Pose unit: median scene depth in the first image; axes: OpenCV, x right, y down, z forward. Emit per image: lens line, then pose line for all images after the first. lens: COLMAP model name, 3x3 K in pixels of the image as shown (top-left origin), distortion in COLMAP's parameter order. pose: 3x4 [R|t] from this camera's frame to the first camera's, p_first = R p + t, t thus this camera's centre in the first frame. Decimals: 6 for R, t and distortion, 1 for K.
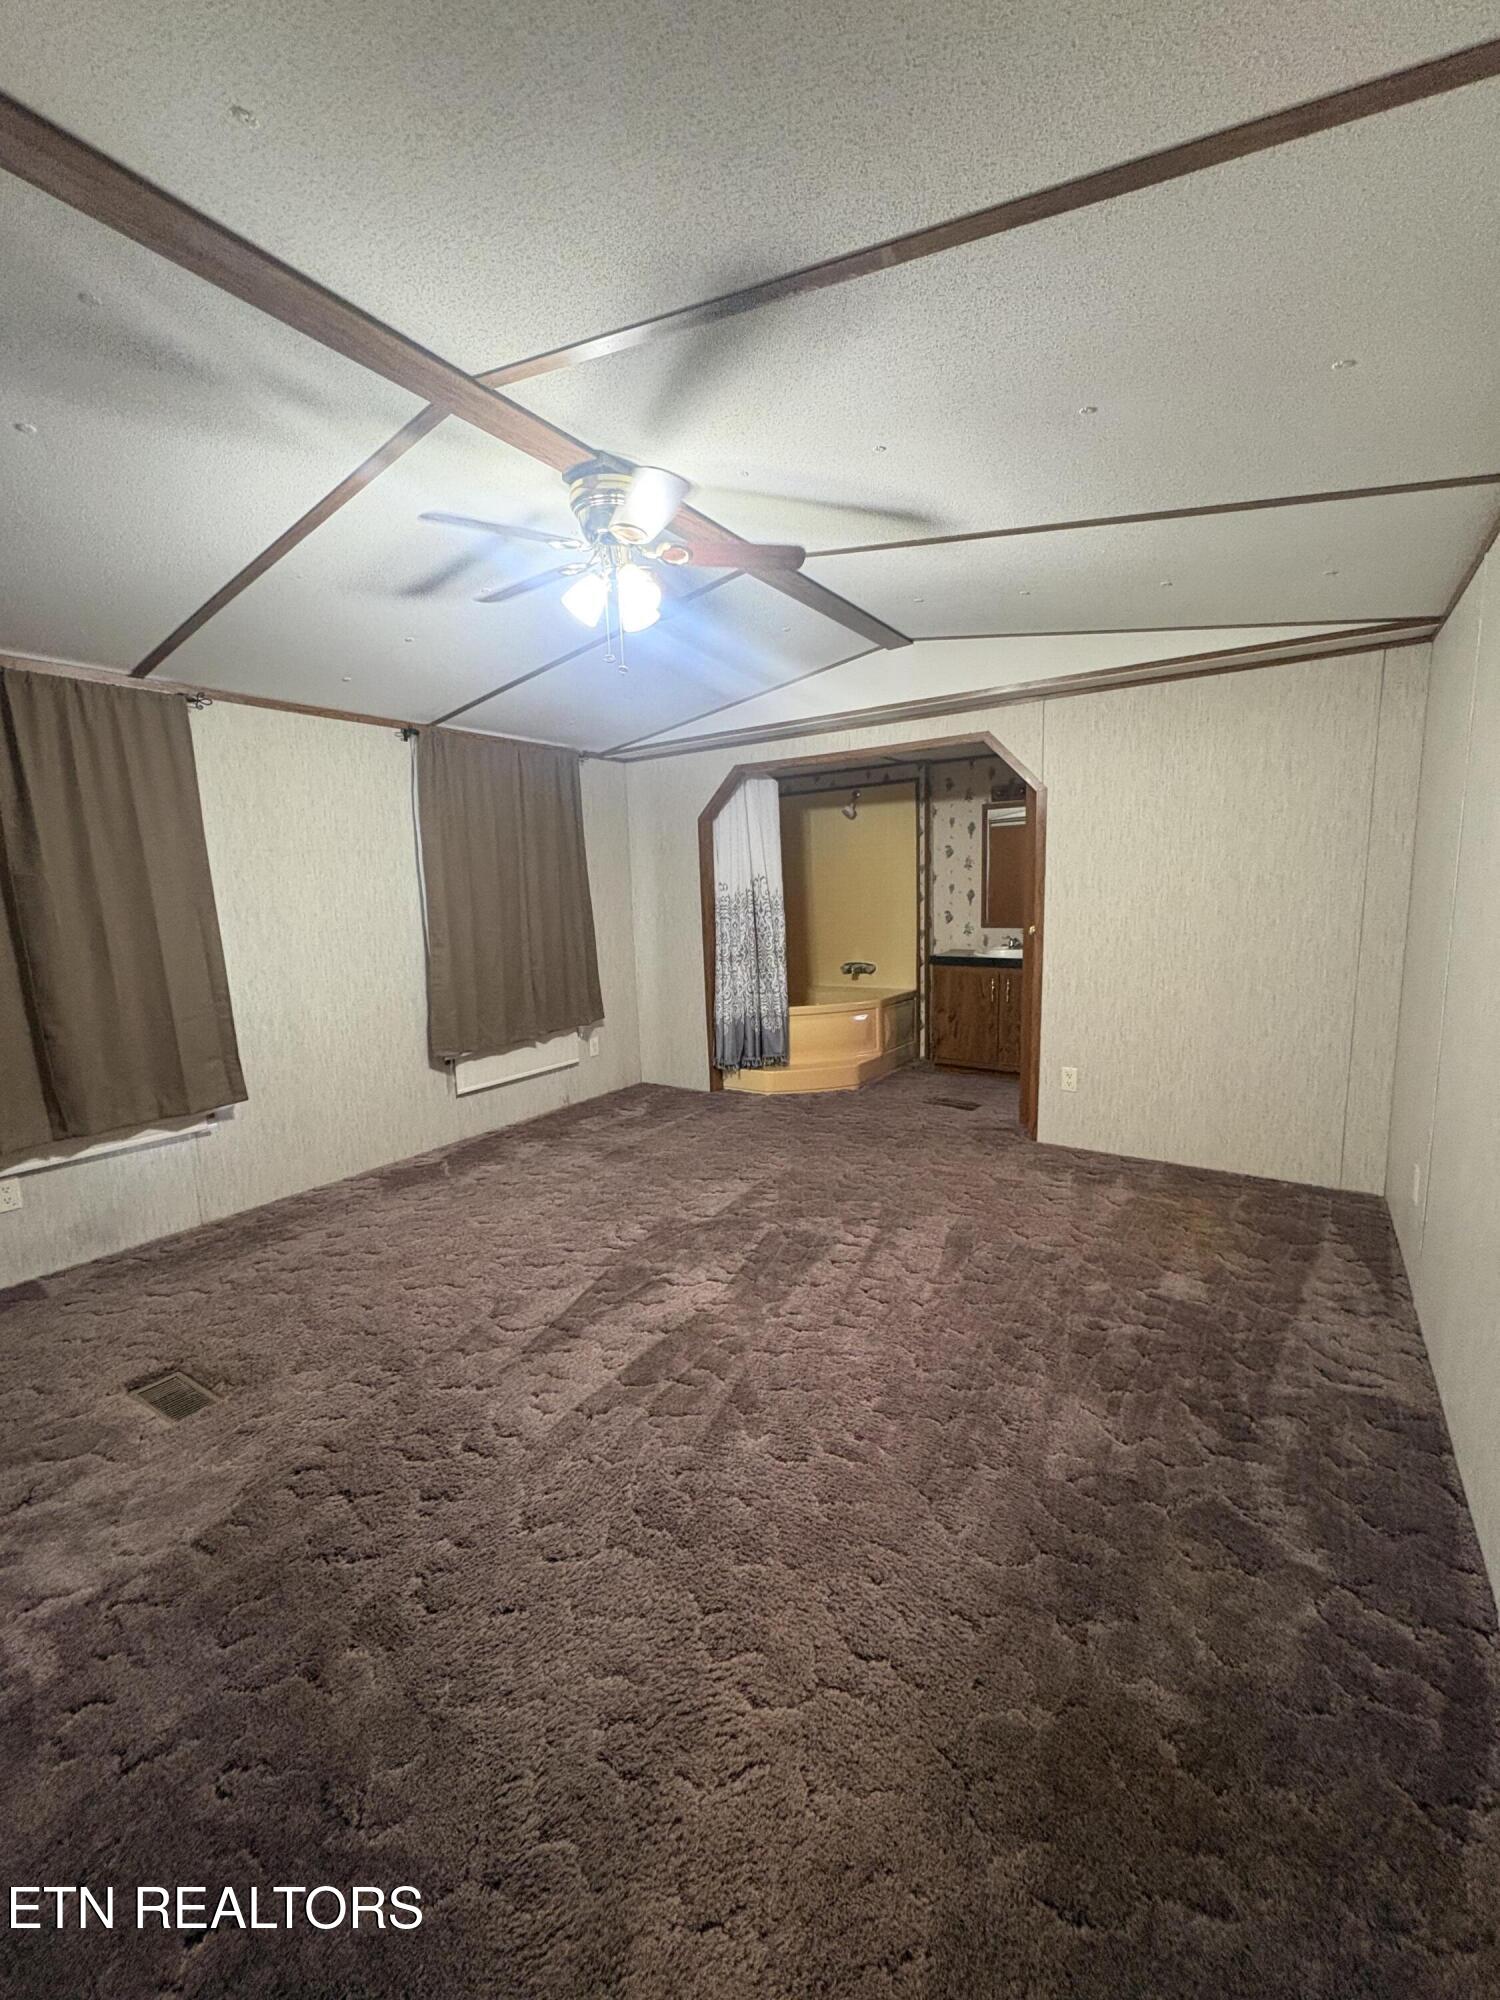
lens RADIAL K [[798.4, 0, 751.4], [0, 798.4, 1001.5], [0, 0, 1]] dist [0.001401, 0.000678]
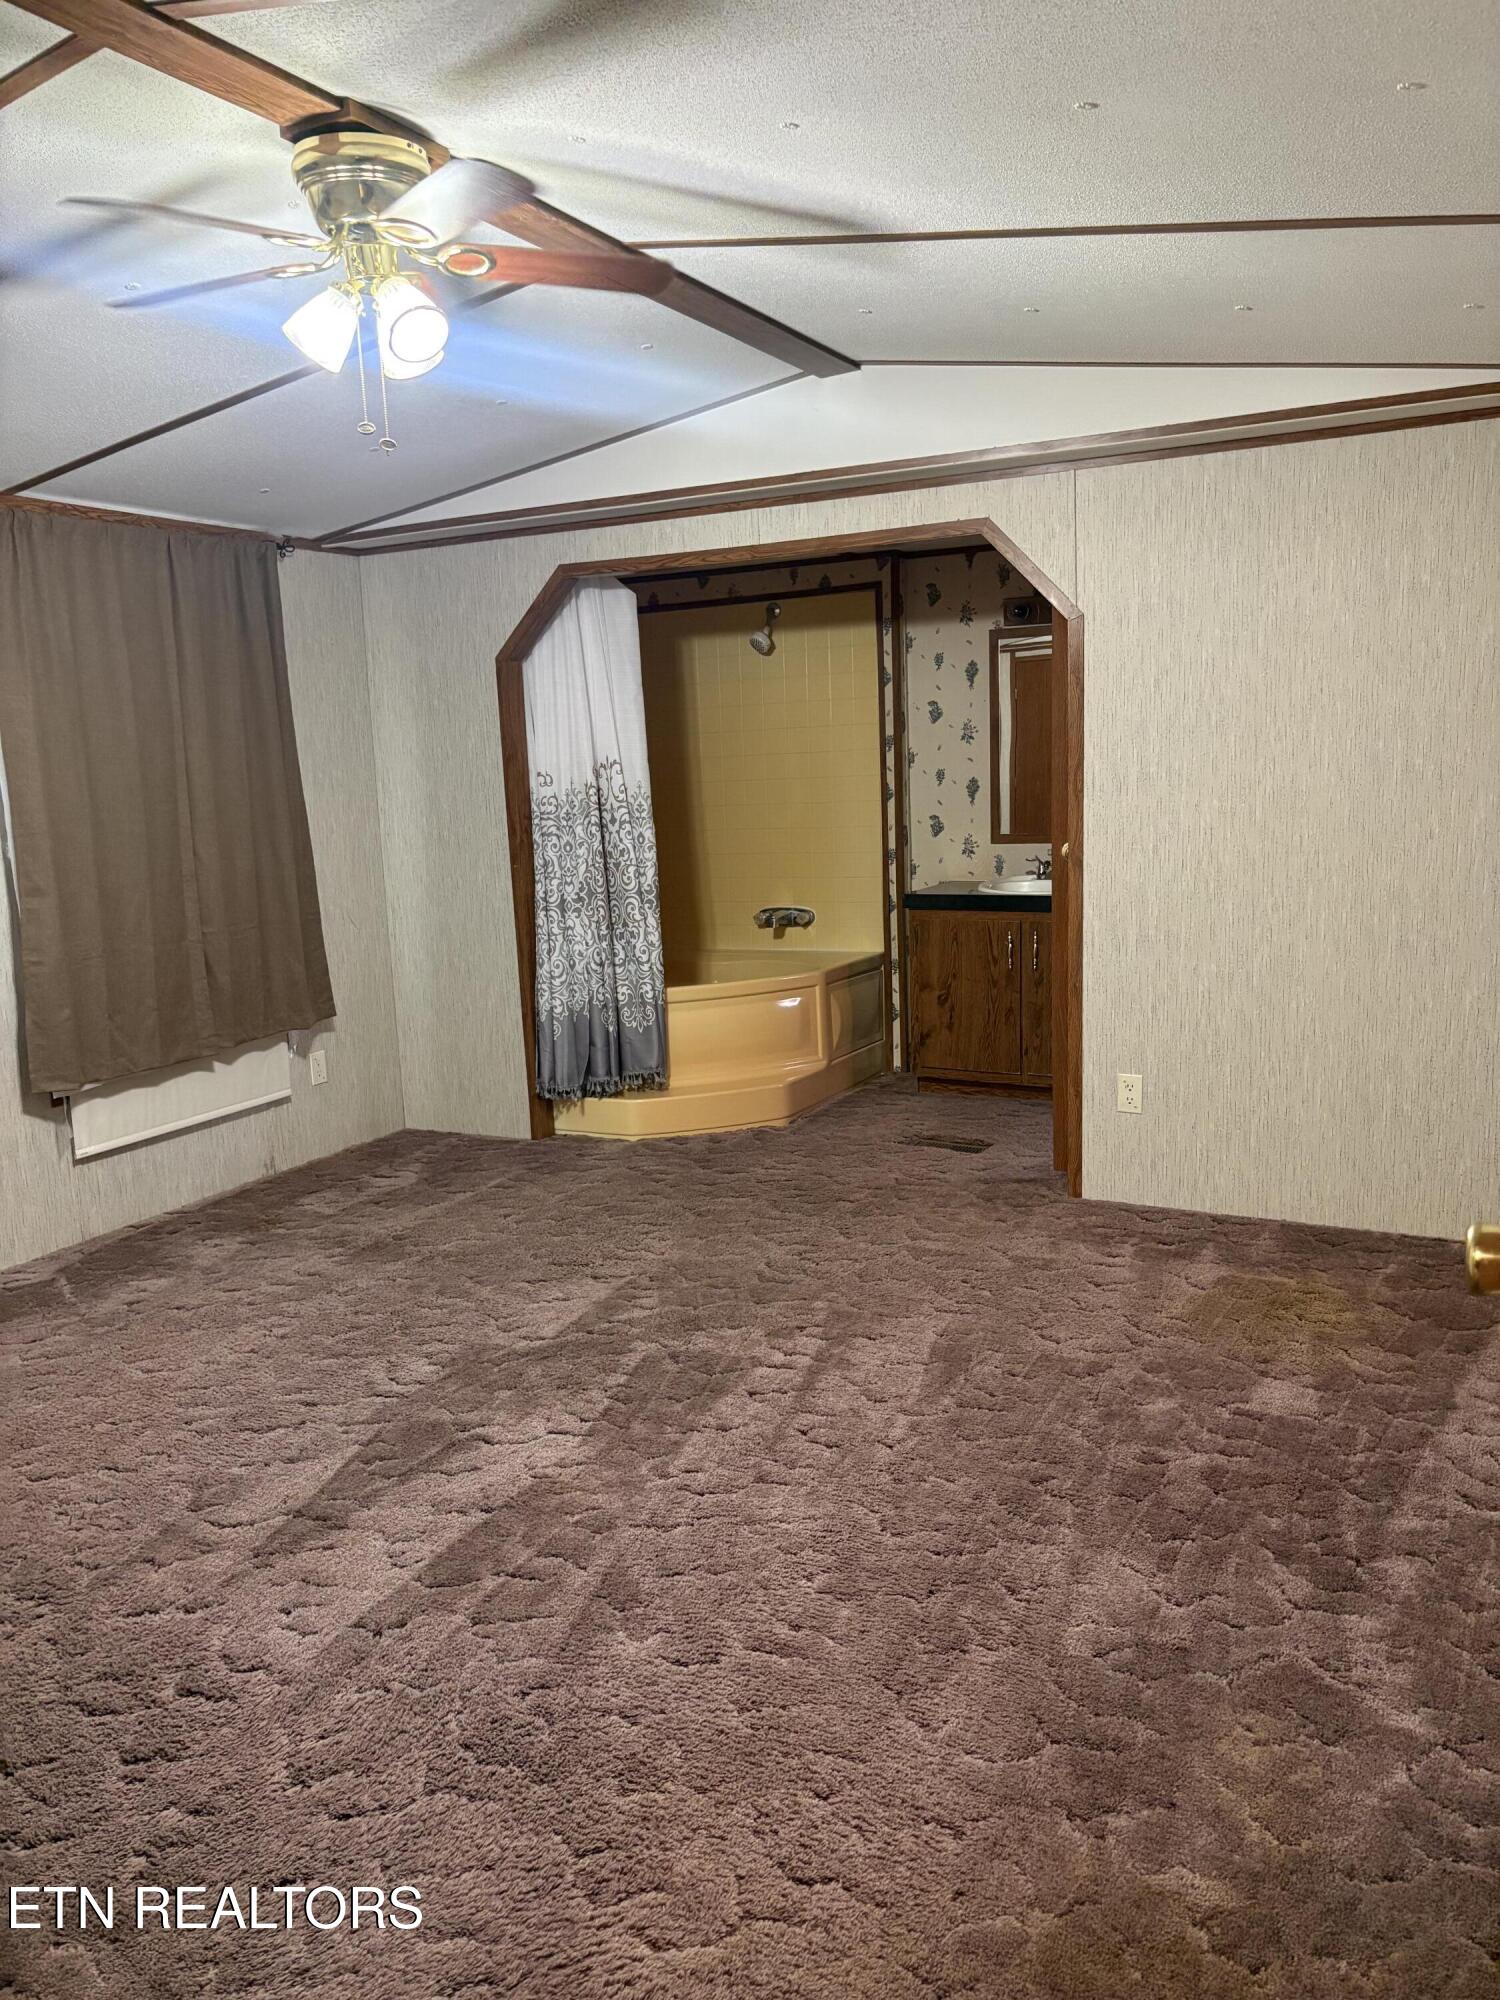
lens RADIAL K [[1495.2, 0, 746.2], [0, 1495.2, 1003.5], [0, 0, 1]] dist [0.028268, -0.039092]
pose [[0.994239, -0.026793, 0.103784, -0.014722], [0.025116, 0.999533, 0.017431, 0.002074], [-0.104203, -0.014724, 0.994447, -0.154436]]
